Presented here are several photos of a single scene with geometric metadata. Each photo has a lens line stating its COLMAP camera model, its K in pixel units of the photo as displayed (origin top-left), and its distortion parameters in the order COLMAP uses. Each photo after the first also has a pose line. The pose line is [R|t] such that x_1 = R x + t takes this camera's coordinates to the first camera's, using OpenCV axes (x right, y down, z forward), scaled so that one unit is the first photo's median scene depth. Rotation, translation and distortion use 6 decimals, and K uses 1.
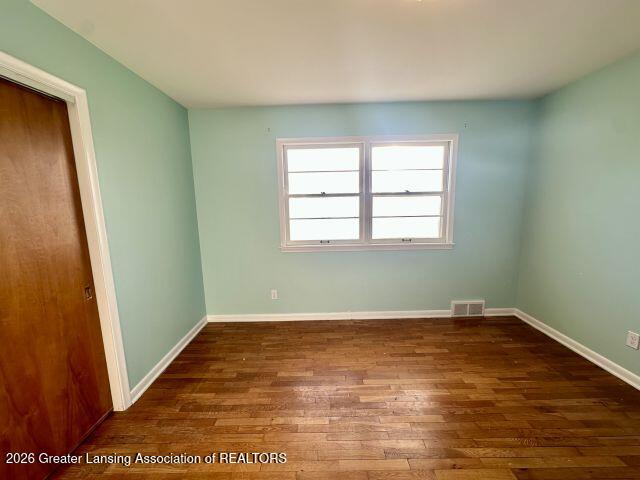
lens RADIAL K [[257.4, 0, 320.5], [0, 257.4, 240.7], [0, 0, 1]] dist [-0.001031, -0.000032]
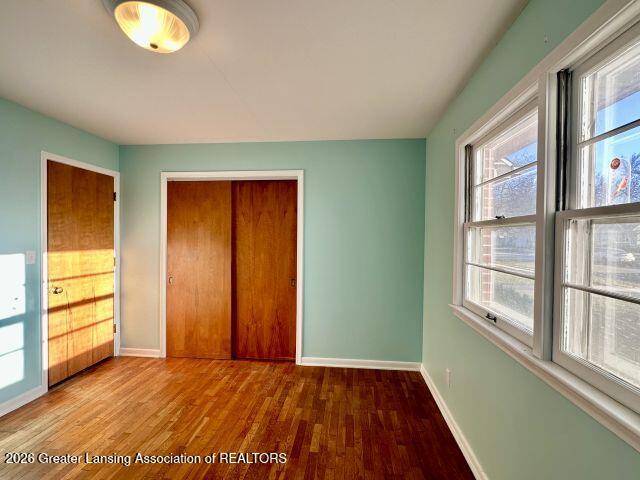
lens RADIAL K [[303.3, 0, 320.7], [0, 303.3, 239.3], [0, 0, 1]] dist [-0.007377, -0.000318]
pose [[-0.106175, 0.026376, -0.993998, 0.839700], [-0.161477, 0.985921, 0.043410, -0.156182], [0.981148, 0.165117, -0.100421, 0.985087]]
